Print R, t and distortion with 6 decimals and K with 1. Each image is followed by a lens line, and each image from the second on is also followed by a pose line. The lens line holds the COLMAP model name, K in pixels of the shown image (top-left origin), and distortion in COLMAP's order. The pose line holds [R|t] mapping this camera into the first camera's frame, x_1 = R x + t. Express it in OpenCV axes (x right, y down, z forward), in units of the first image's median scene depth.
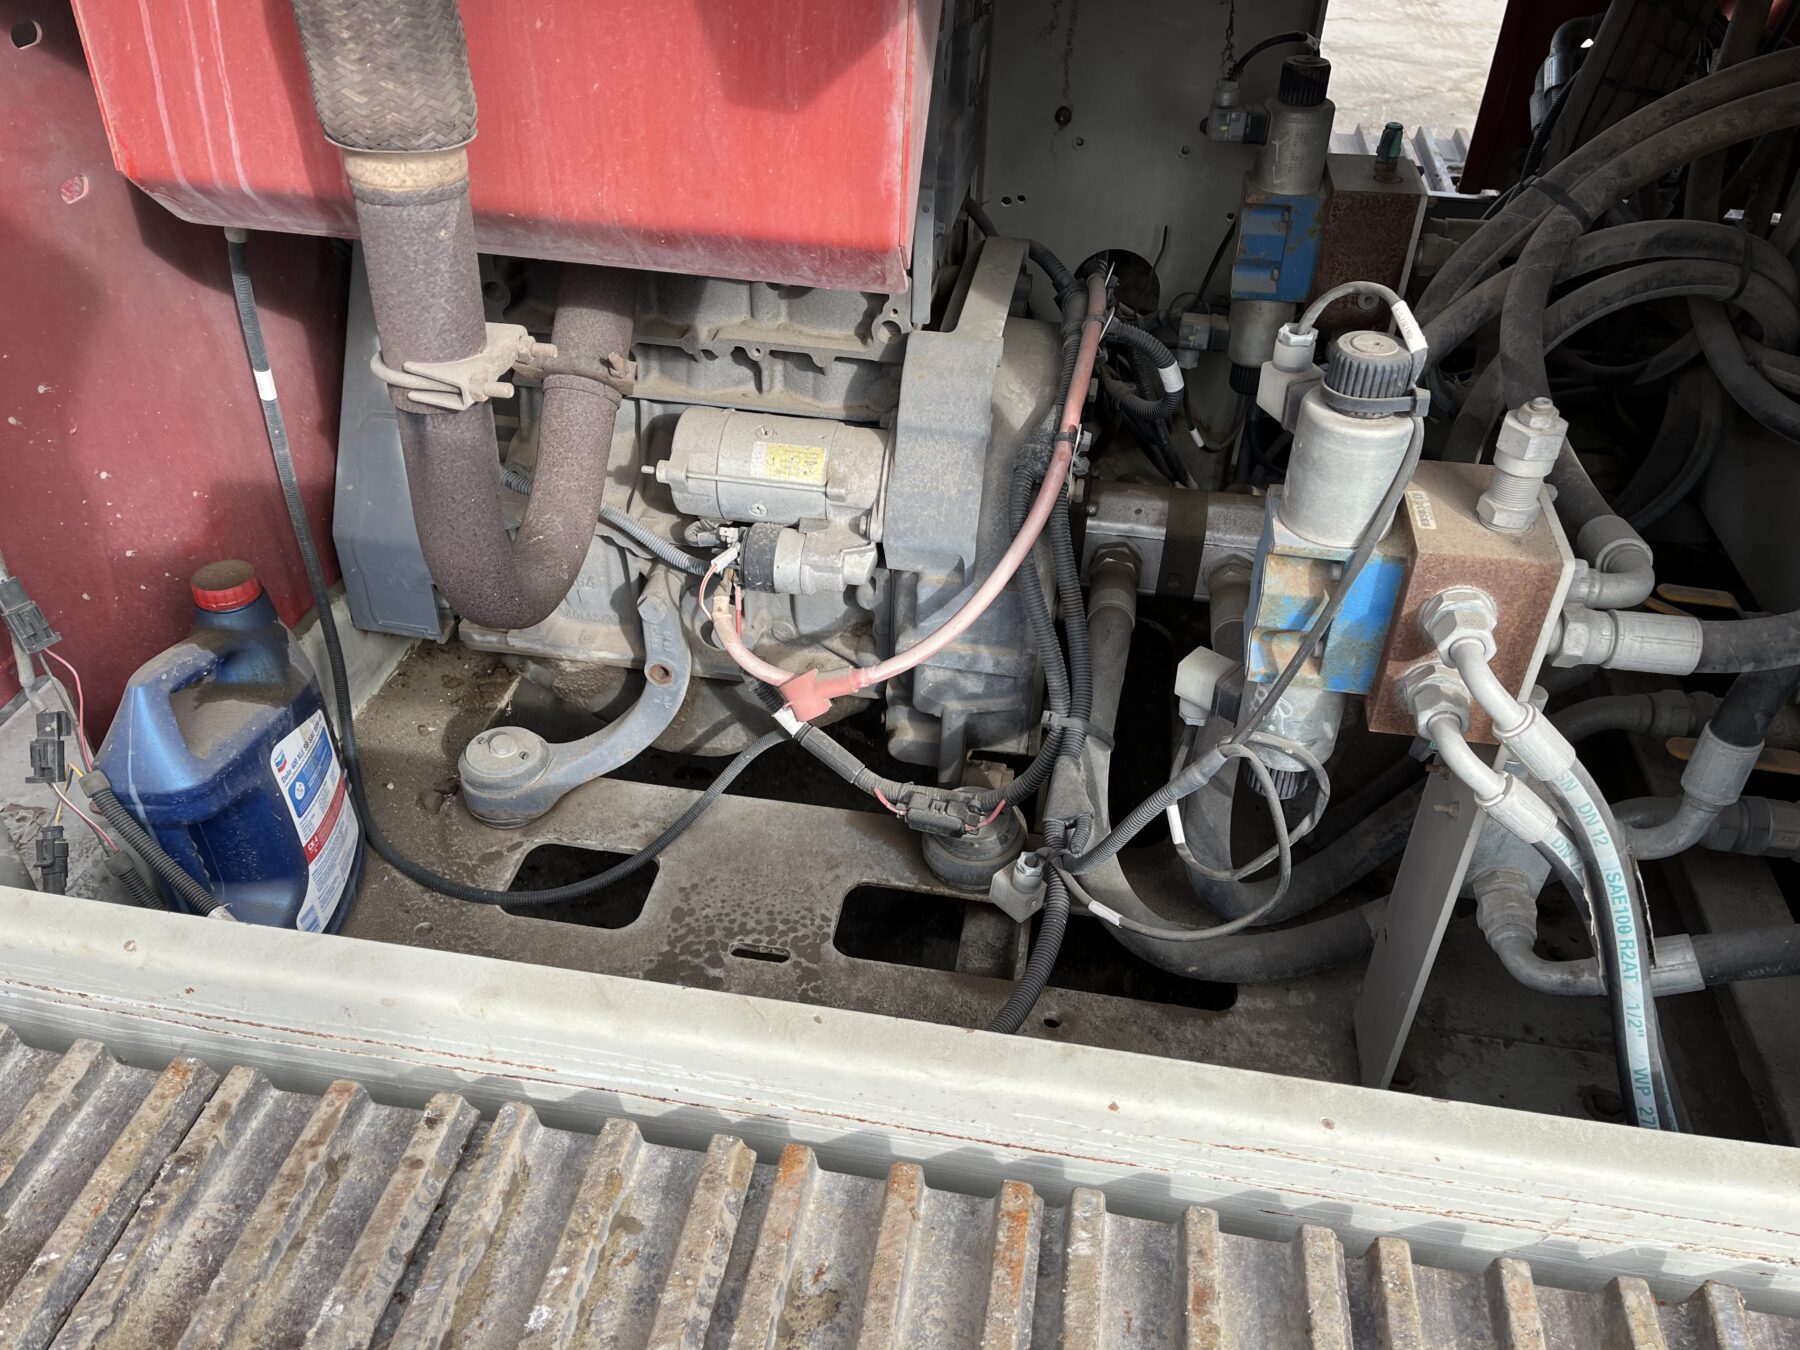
lens RADIAL K [[1386.6, 0, 904.1], [0, 1386.6, 669.3], [0, 0, 1]] dist [0.077528, -0.096911]
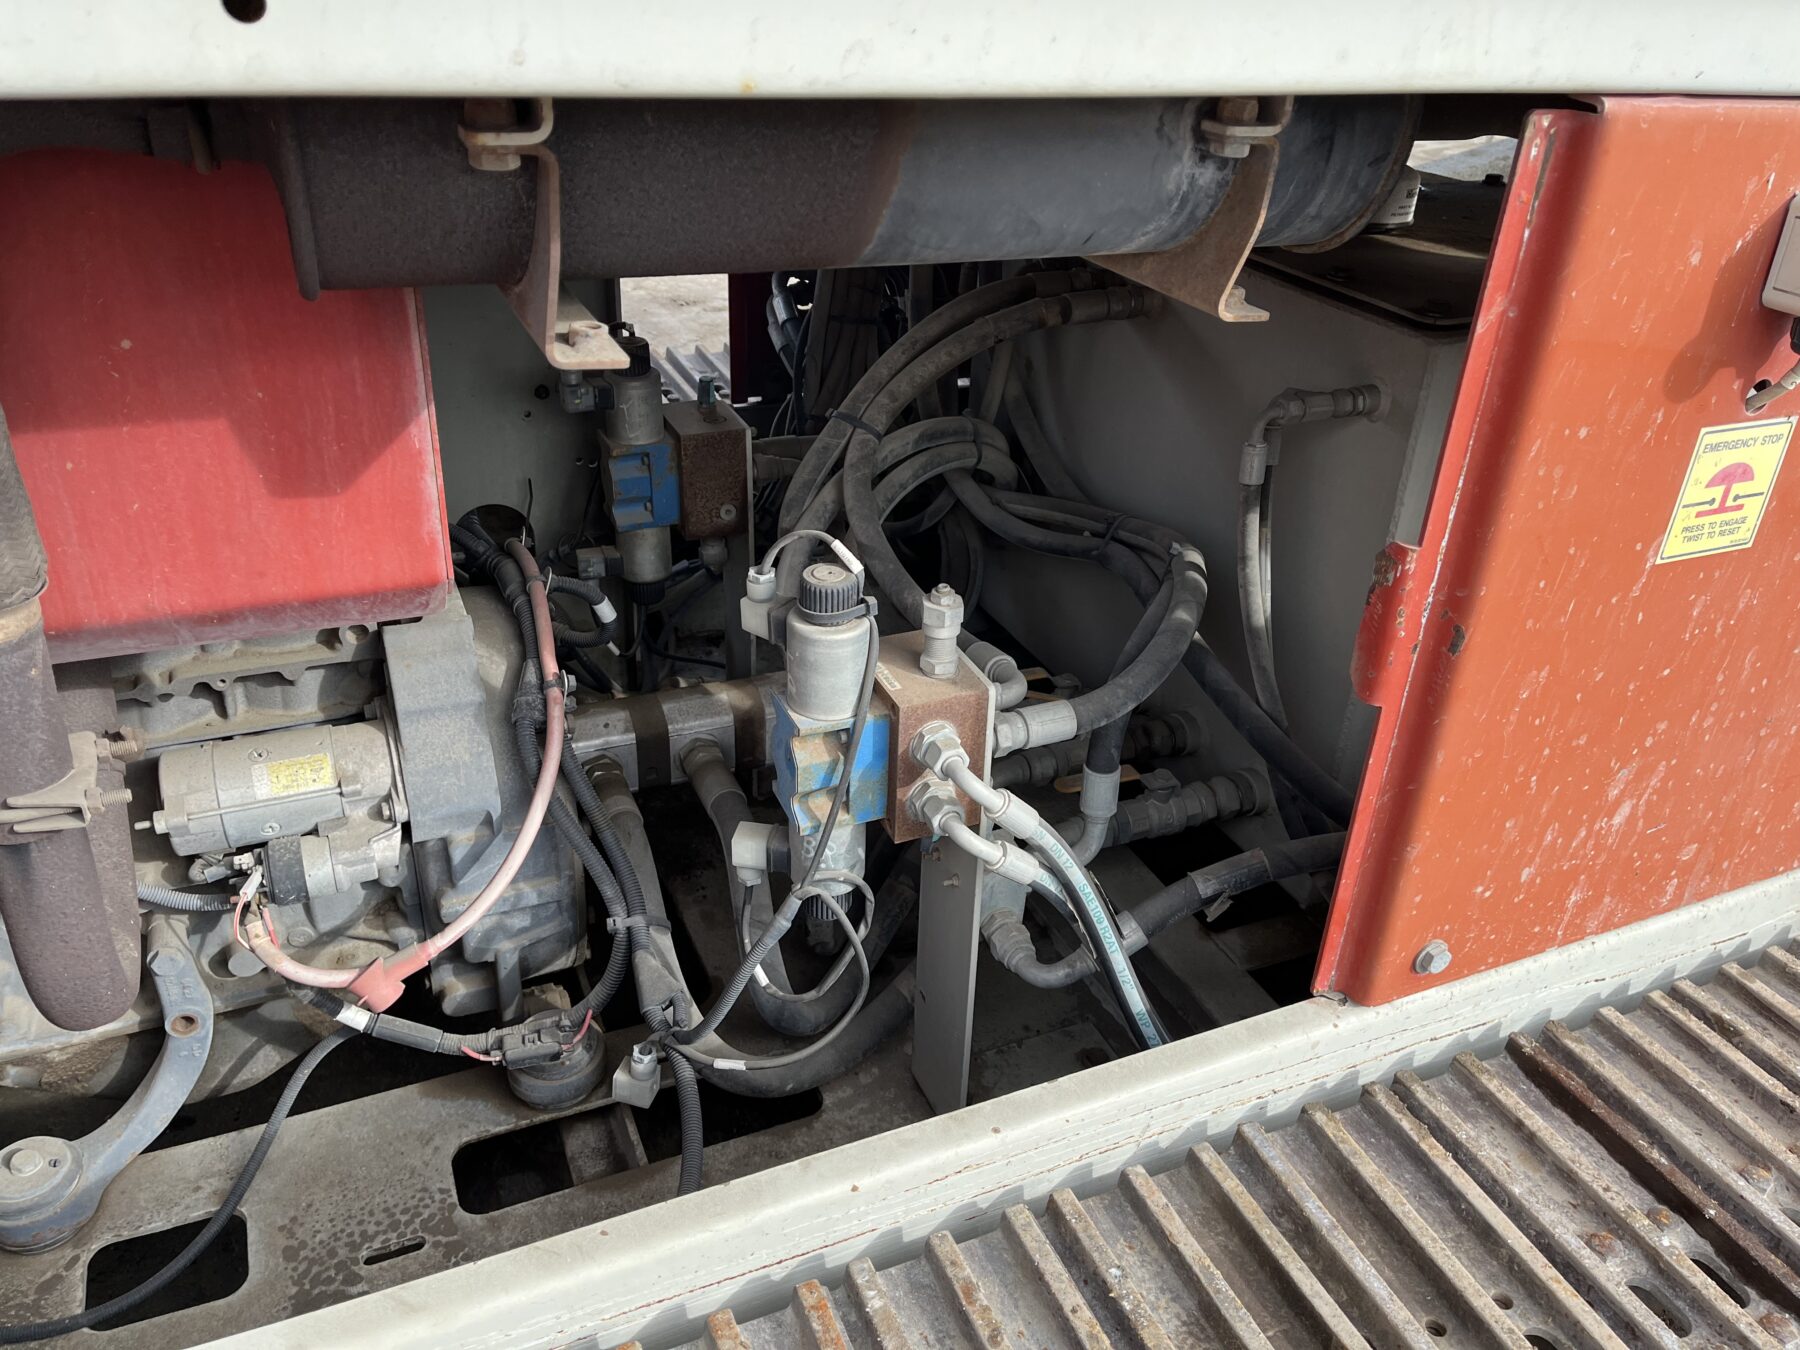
lens RADIAL K [[1386.6, 0, 904.2], [0, 1386.6, 655.5], [0, 0, 1]] dist [0.077528, -0.096911]
pose [[0.840353, -0.251030, 0.480406, -0.190396], [0.308950, 0.950060, -0.043990, -0.049981], [-0.445372, 0.185389, 0.875942, -0.144497]]
